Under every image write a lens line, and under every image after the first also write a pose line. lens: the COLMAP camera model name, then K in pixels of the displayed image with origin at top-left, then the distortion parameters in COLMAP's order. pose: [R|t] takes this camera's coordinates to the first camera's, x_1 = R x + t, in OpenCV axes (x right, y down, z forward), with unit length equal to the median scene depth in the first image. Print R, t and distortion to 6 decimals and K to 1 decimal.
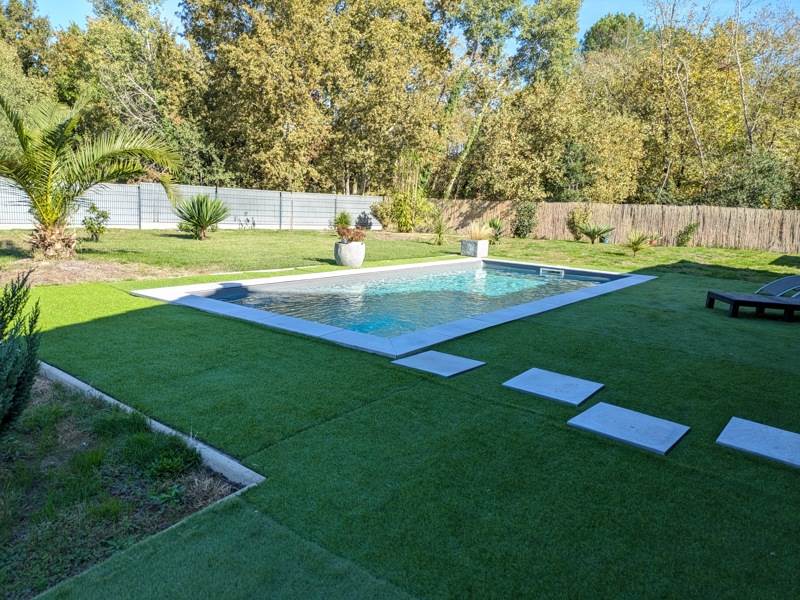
lens RADIAL K [[581.2, 0, 400.0], [0, 581.2, 300.0], [0, 0, 1]] dist [-0.001198, -0.000566]
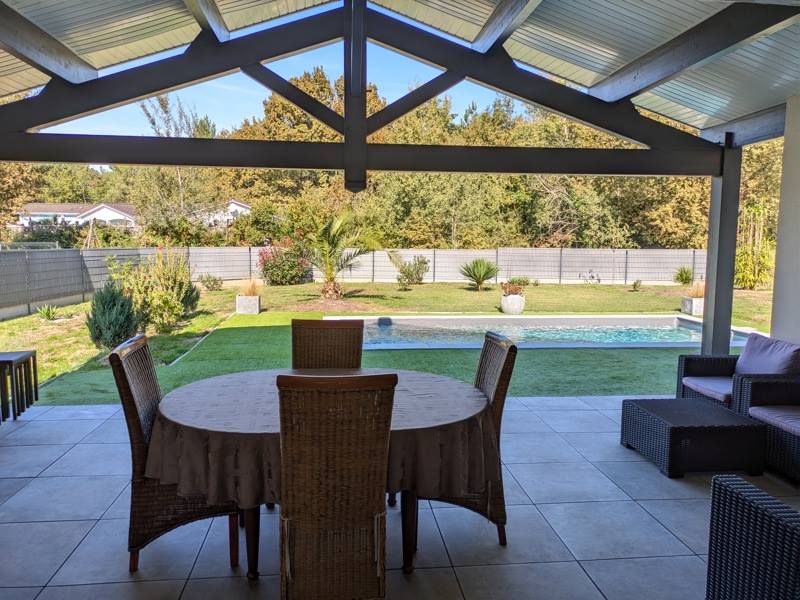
lens RADIAL K [[581.2, 0, 400.0], [0, 581.2, 300.0], [0, 0, 1]] dist [-0.001198, -0.000566]
pose [[0.687692, 0.030676, -0.725354, 0.490386], [-0.098092, 0.993871, -0.050967, -0.000364], [0.719345, 0.106201, 0.686487, -0.028850]]
